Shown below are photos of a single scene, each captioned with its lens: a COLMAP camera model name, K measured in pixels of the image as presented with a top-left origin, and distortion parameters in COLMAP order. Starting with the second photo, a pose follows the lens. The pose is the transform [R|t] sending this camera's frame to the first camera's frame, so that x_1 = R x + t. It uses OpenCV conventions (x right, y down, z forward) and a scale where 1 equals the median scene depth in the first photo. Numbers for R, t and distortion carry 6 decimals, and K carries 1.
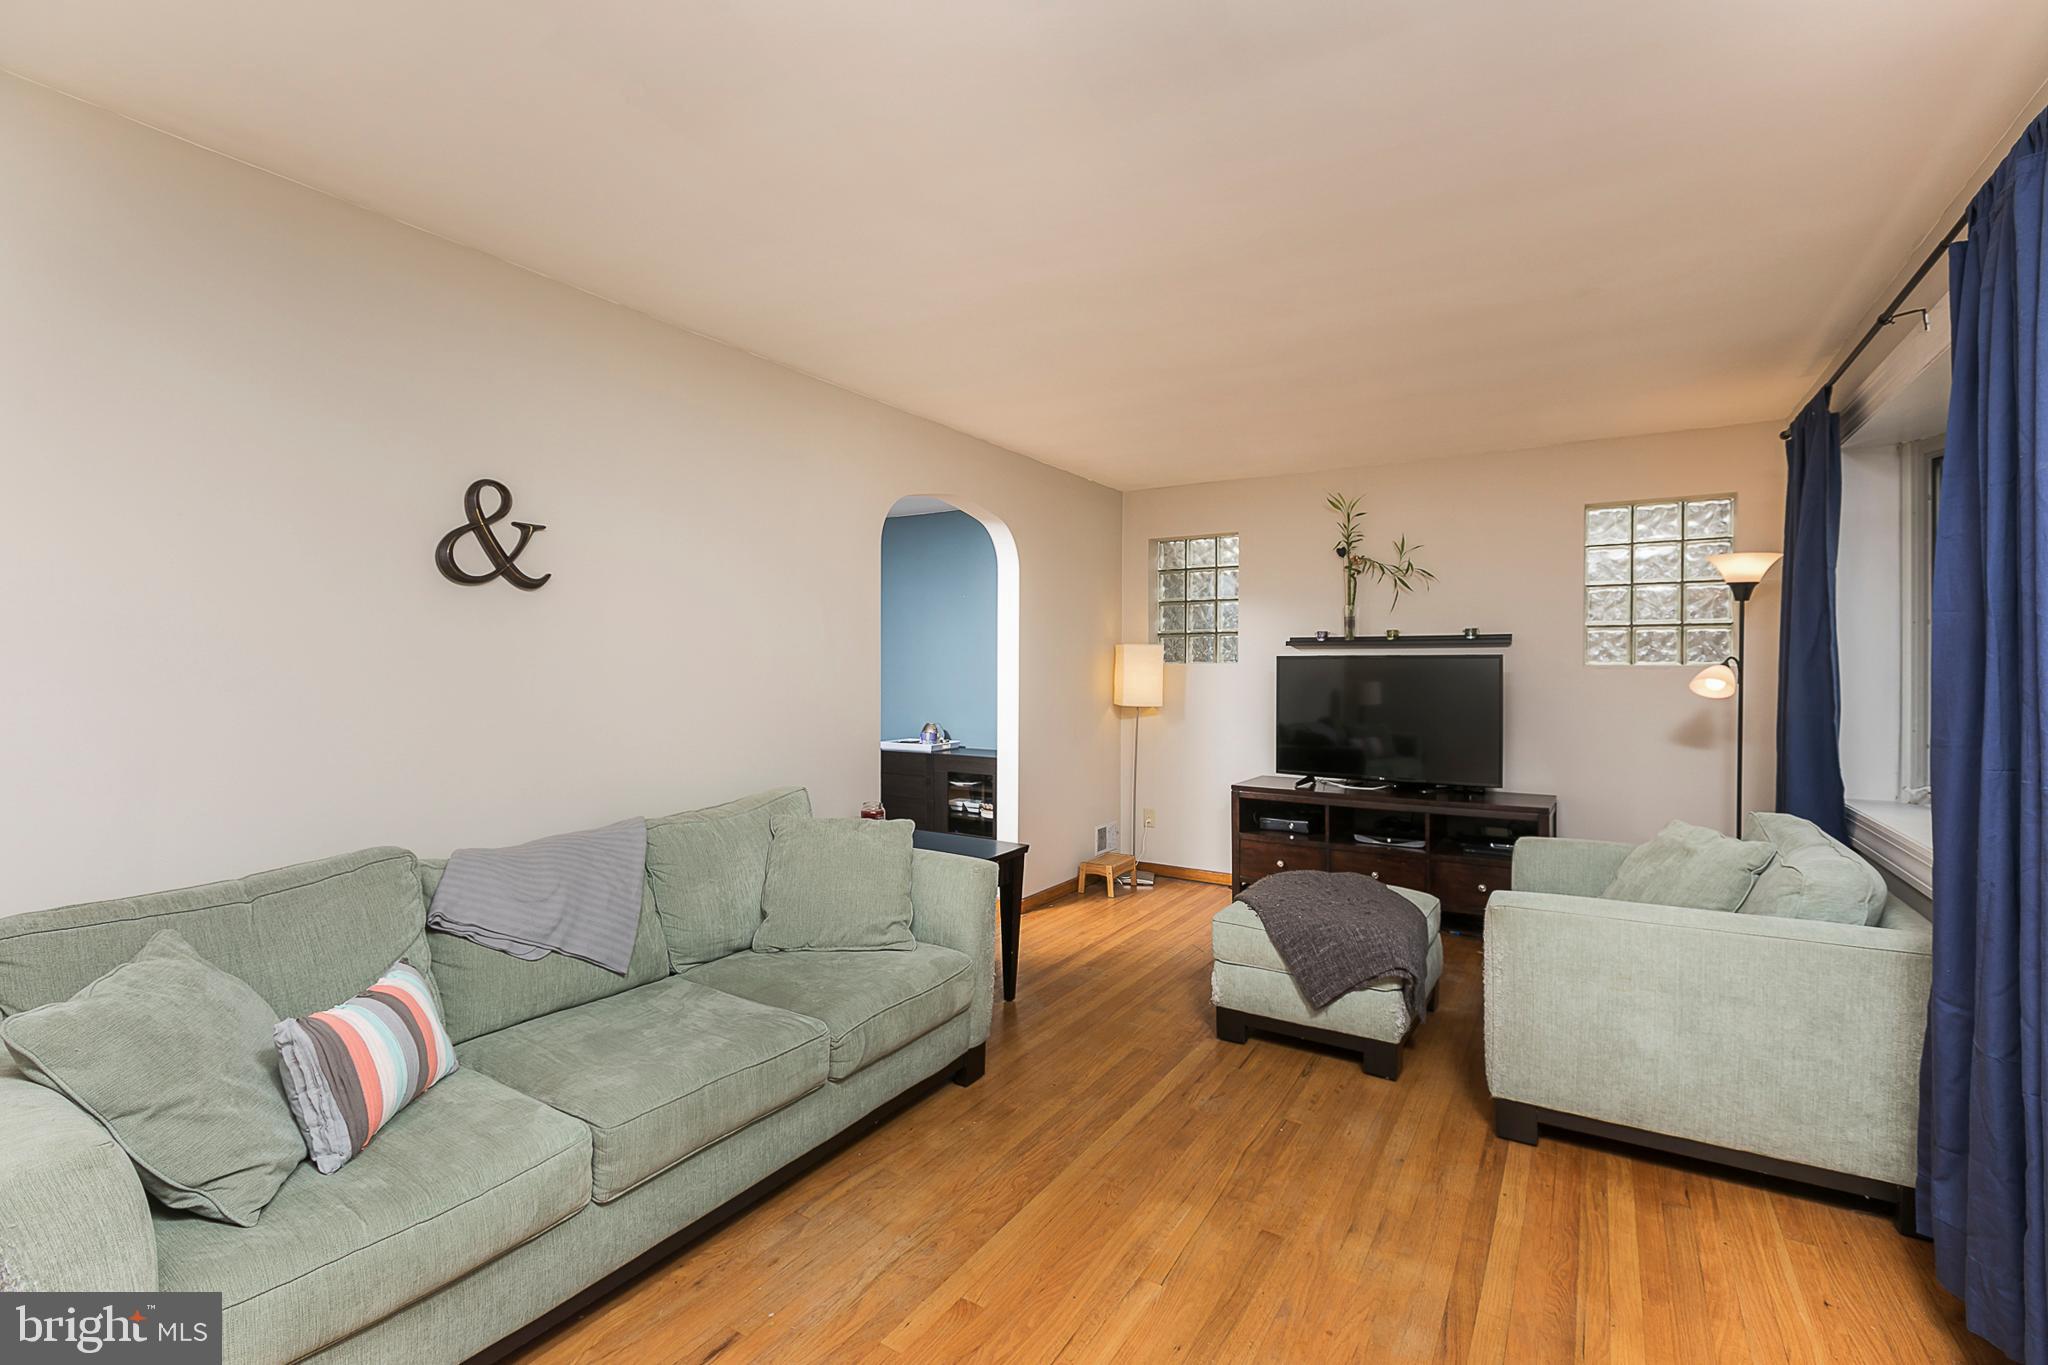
lens RADIAL K [[922.5, 0, 1024.4], [0, 922.5, 675.2], [0, 0, 1]] dist [0.003256, 0.000735]
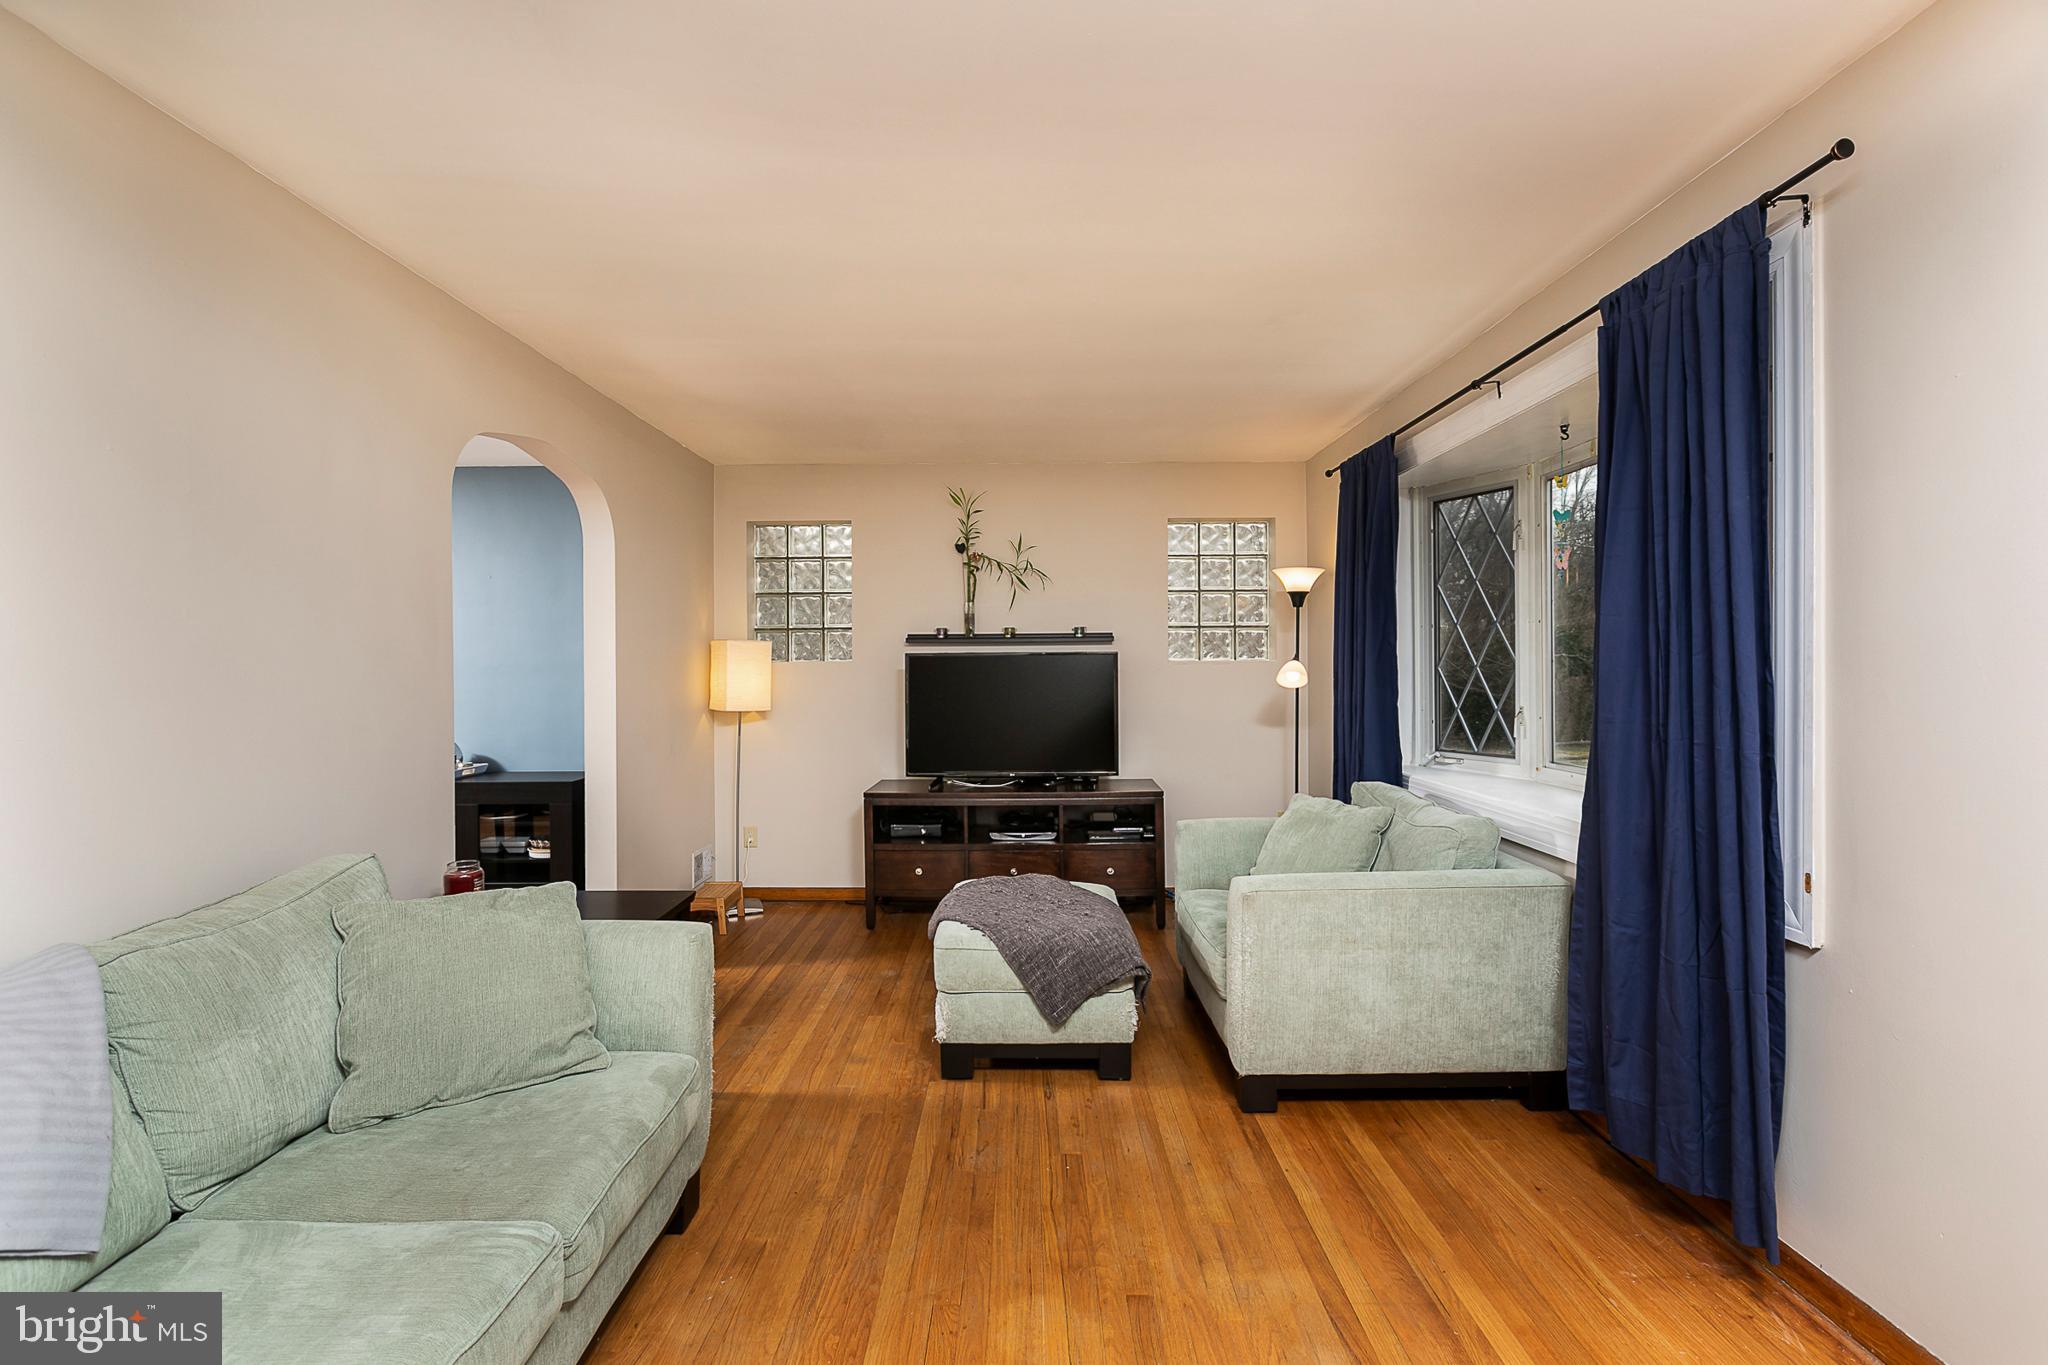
lens RADIAL K [[922.5, 0, 1034.6], [0, 922.5, 673.5], [0, 0, 1]] dist [0.003256, 0.000735]
pose [[0.845299, -0.012314, 0.534152, -0.217990], [0.012566, 0.999916, 0.003166, -0.002318], [-0.534146, 0.004036, 0.845383, 0.222829]]
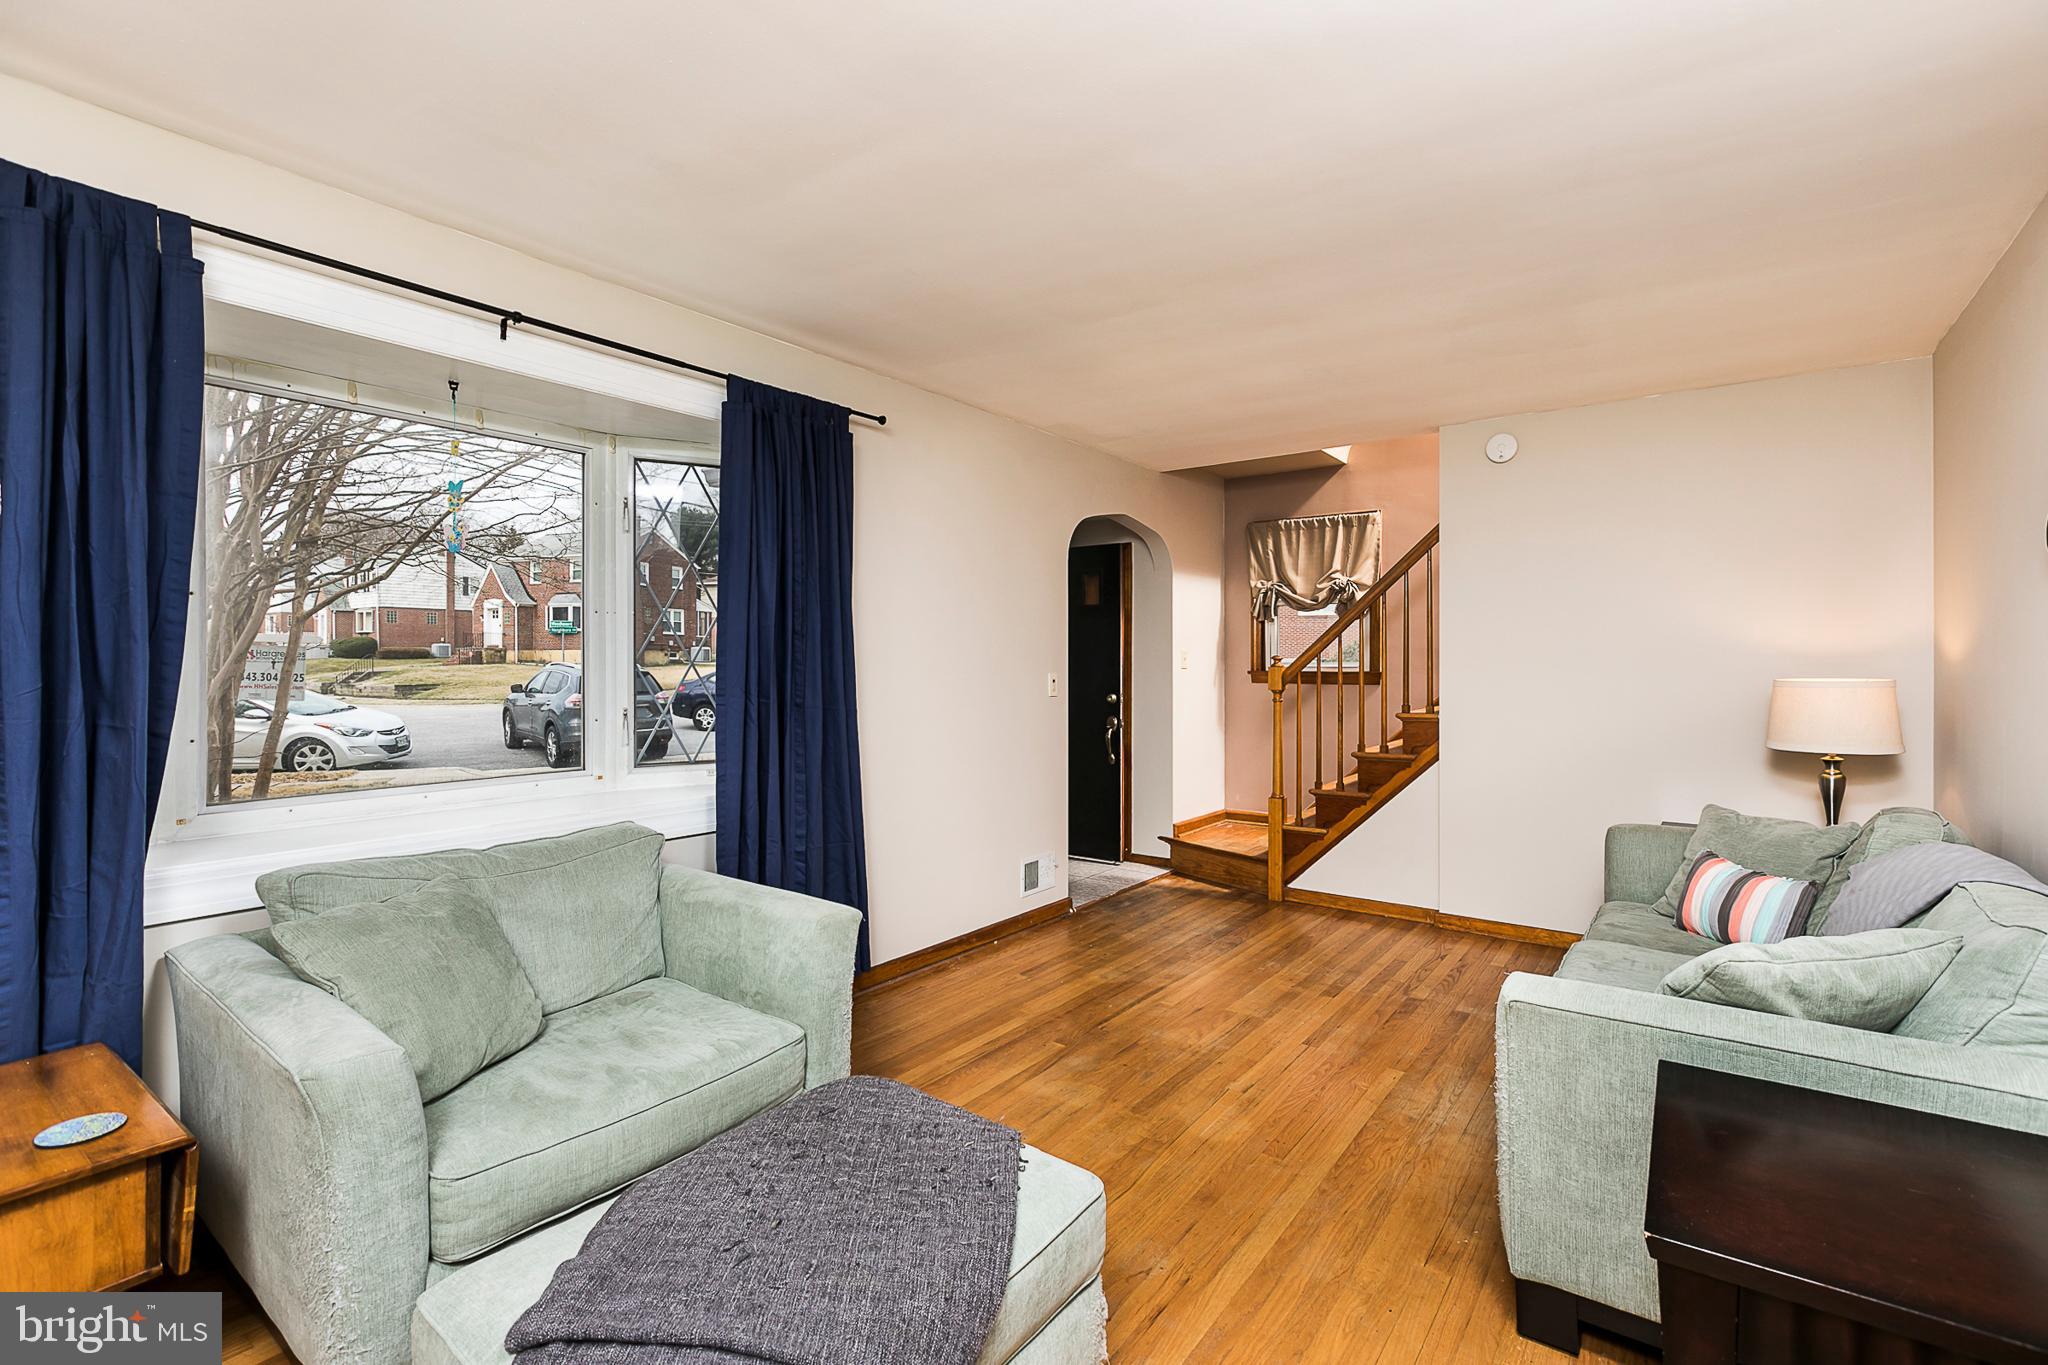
lens RADIAL K [[922.5, 0, 1020.0], [0, 922.5, 668.8], [0, 0, 1]] dist [0.003256, 0.000735]
pose [[-0.995730, -0.008905, 0.091887, 0.238673], [-0.008372, 0.999946, 0.006181, 0.000174], [-0.091937, 0.005385, -0.995750, 1.698669]]
